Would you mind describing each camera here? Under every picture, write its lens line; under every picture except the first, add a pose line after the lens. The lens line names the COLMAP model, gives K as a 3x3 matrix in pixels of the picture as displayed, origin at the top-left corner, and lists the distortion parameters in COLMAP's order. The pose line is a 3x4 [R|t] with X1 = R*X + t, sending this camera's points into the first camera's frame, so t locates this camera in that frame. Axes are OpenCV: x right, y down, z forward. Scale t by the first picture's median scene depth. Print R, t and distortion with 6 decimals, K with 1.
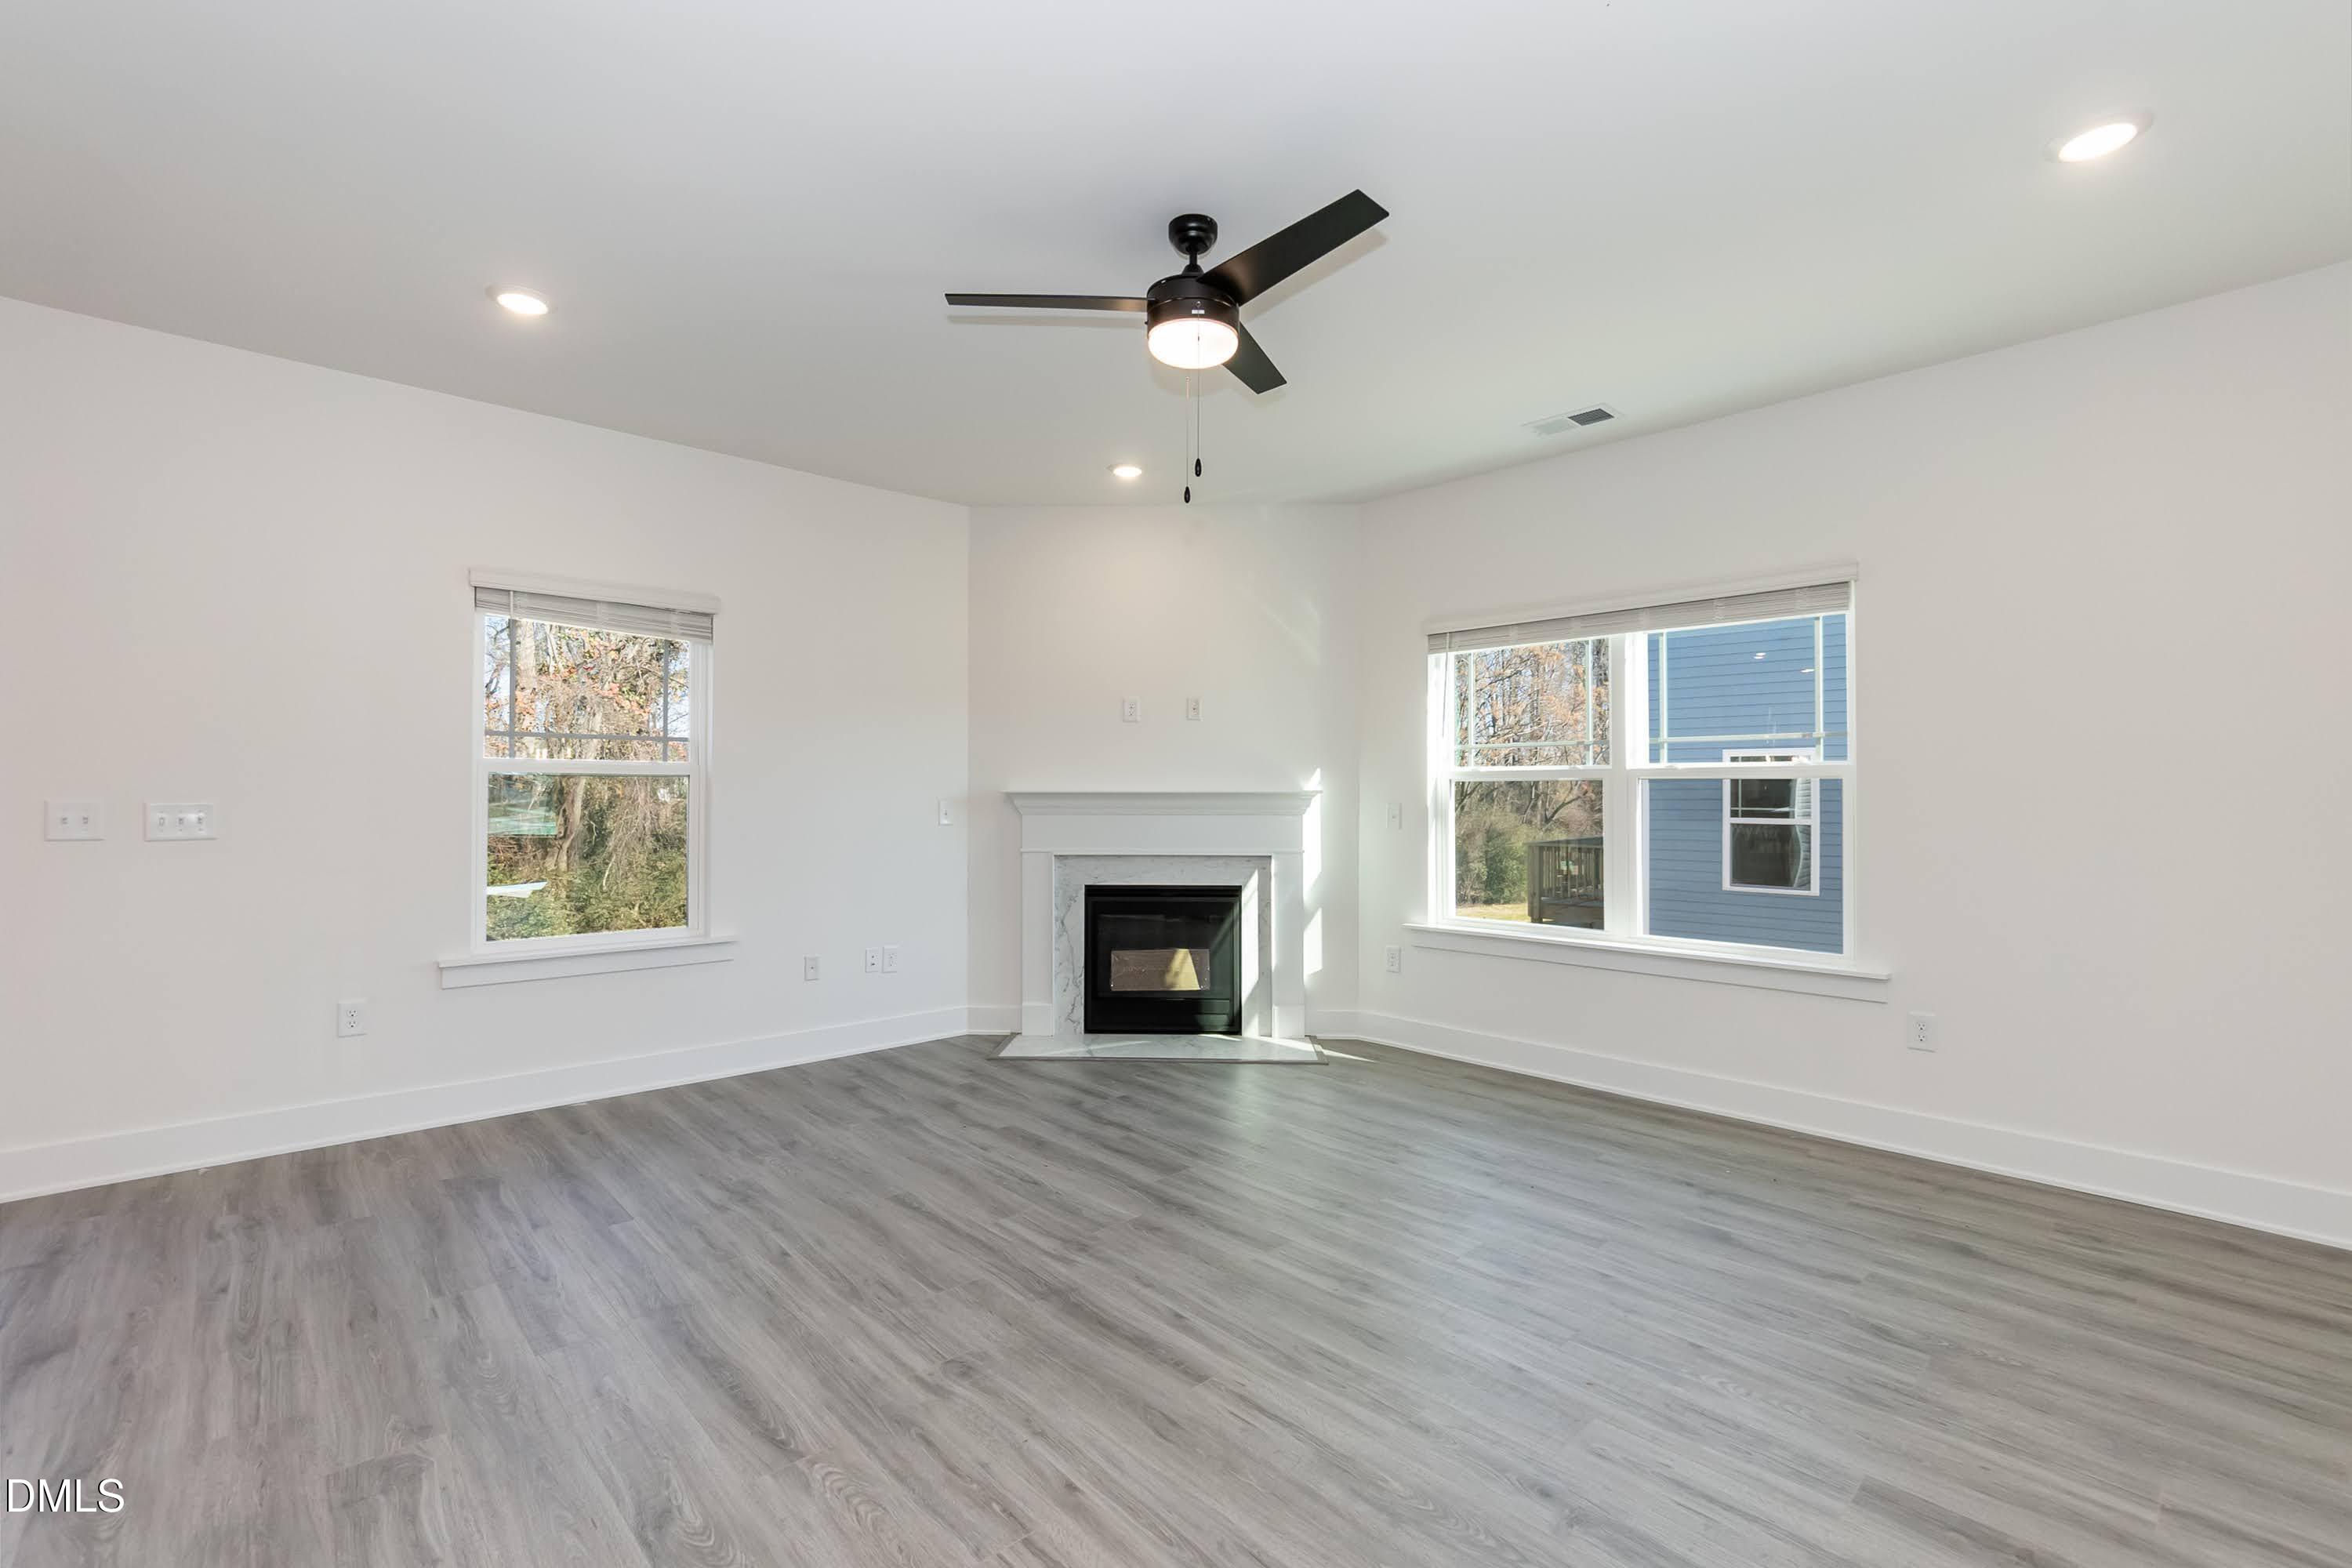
lens RADIAL K [[1035.3, 0, 1176.0], [0, 1035.3, 784.0], [0, 0, 1]] dist [-0.002255, -0.000397]
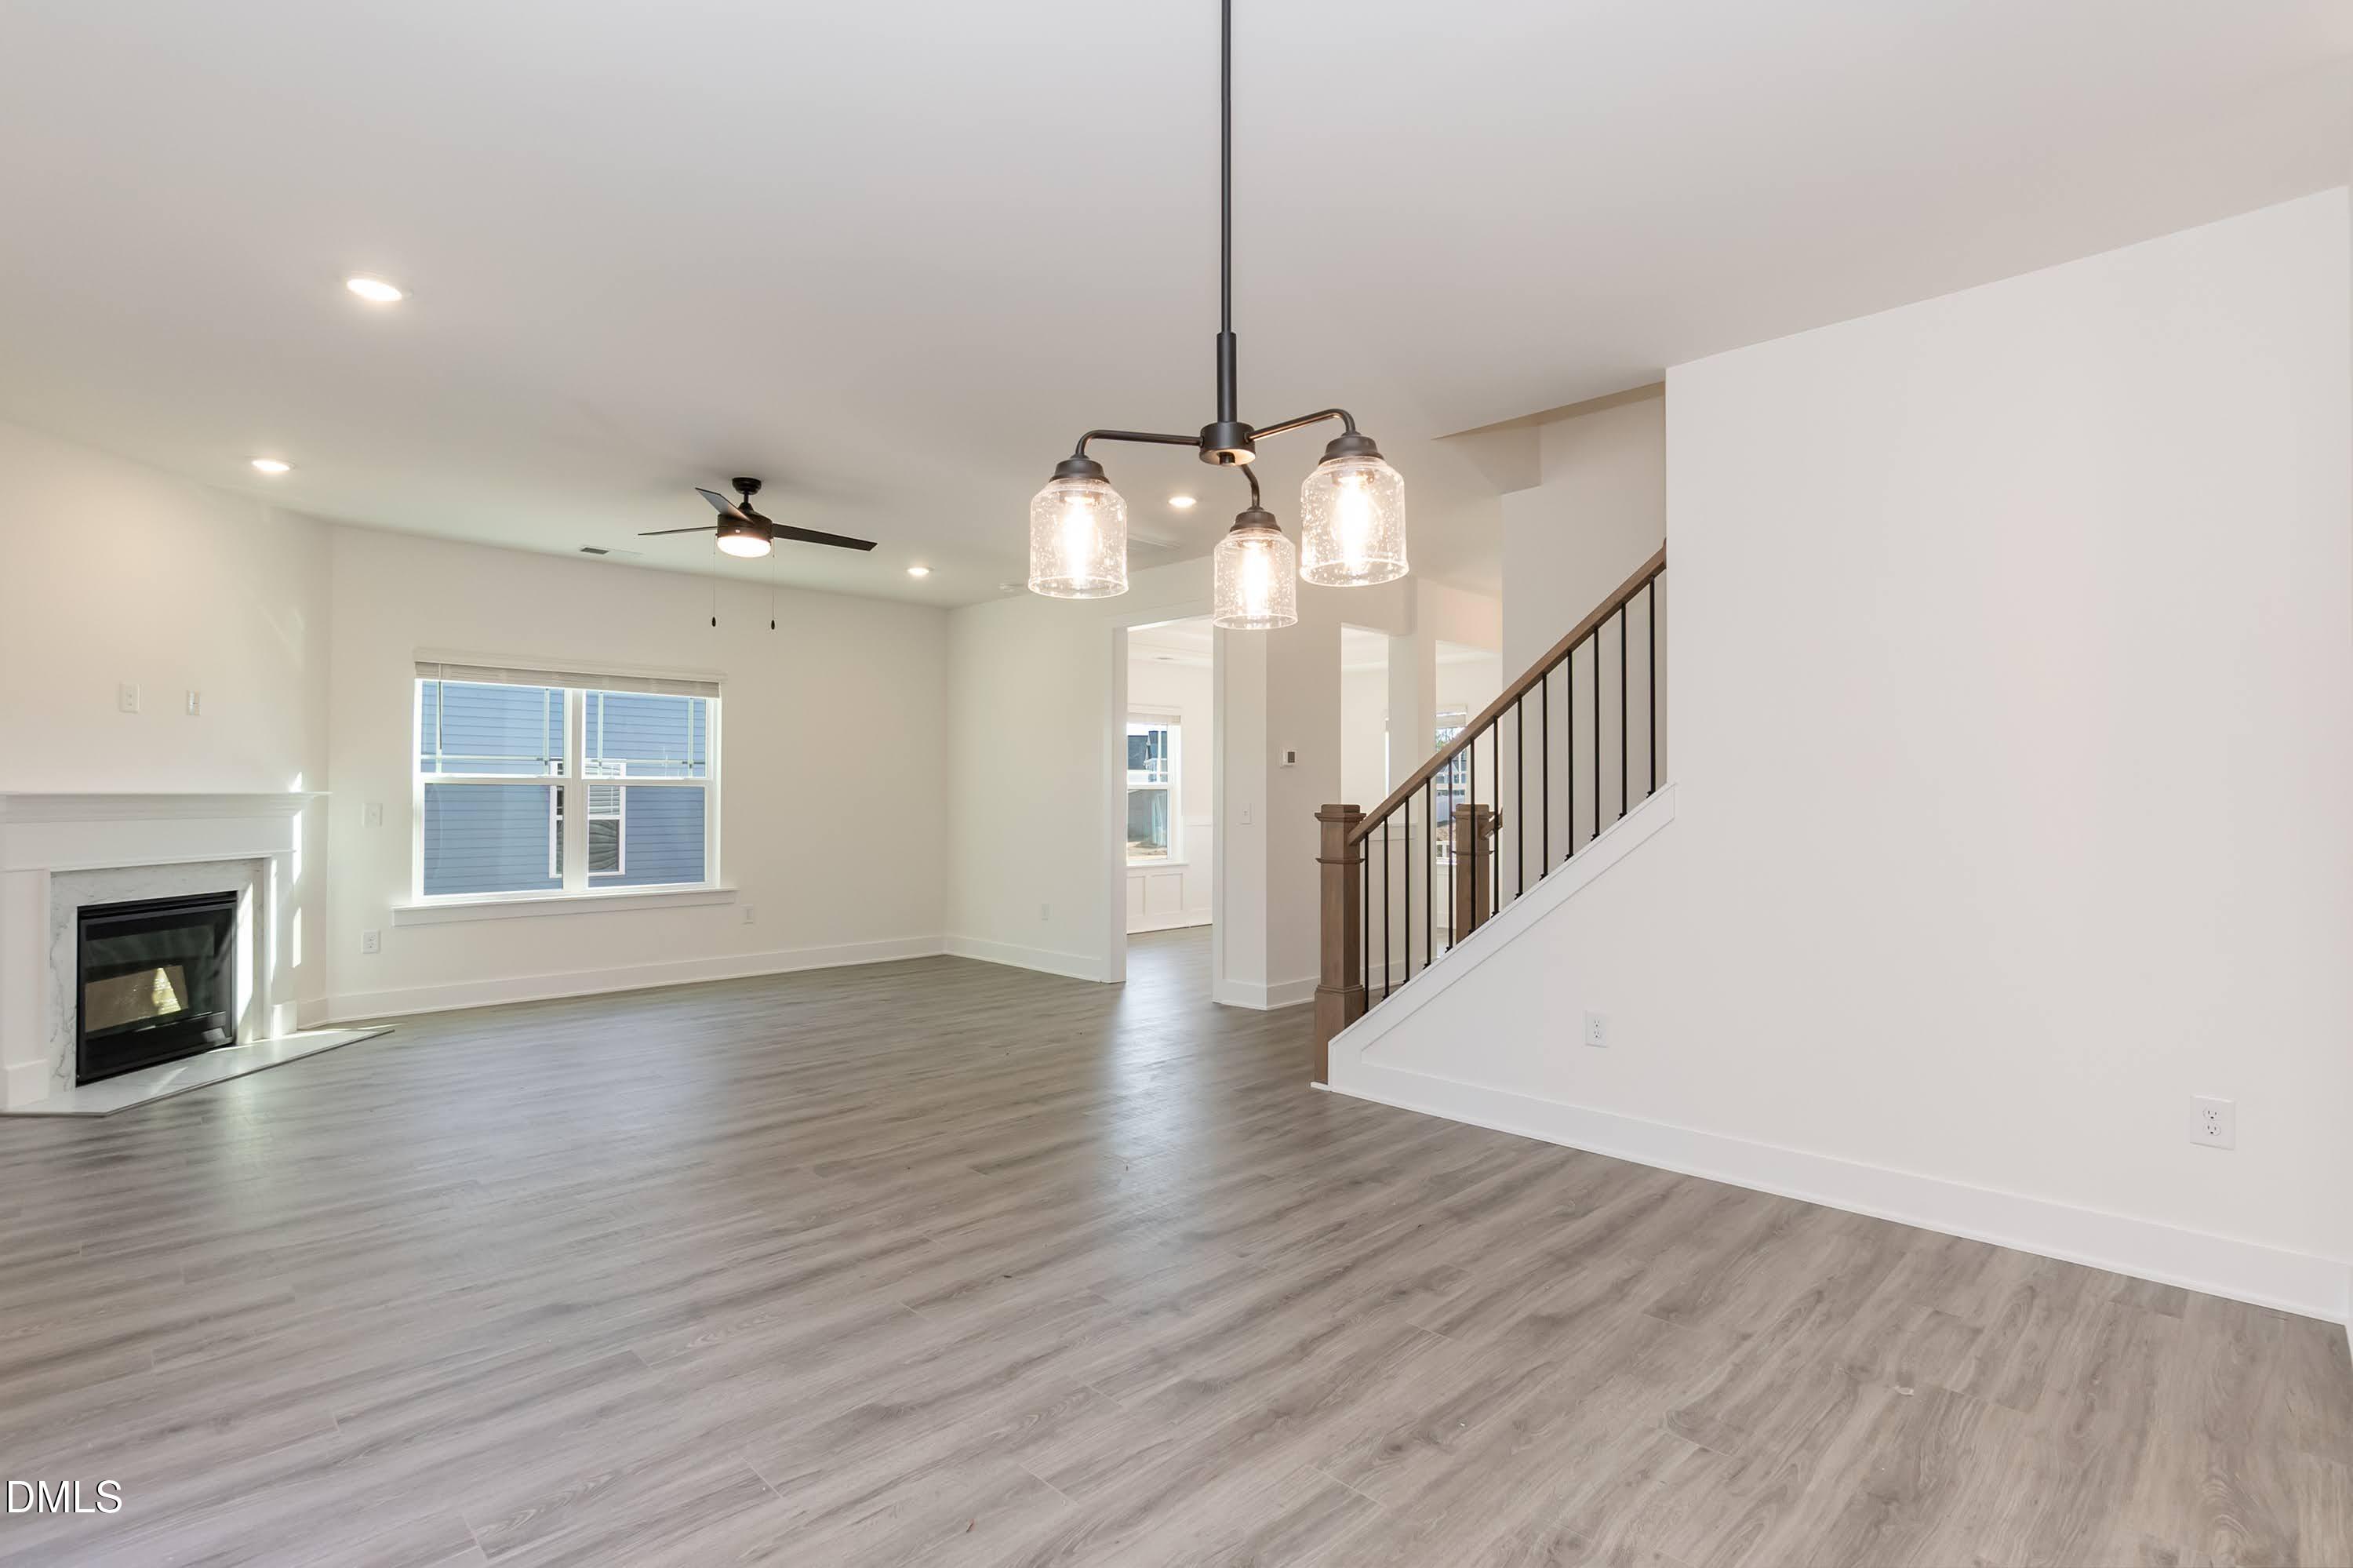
lens RADIAL K [[1116.7, 0, 1176.5], [0, 1116.7, 784.0], [0, 0, 1]] dist [-0.000057, -0.000062]
pose [[-0.054584, 0.011167, 0.998447, -1.028070], [-0.014672, 0.999821, -0.011985, -0.001156], [-0.998401, -0.015304, -0.054410, 0.184345]]
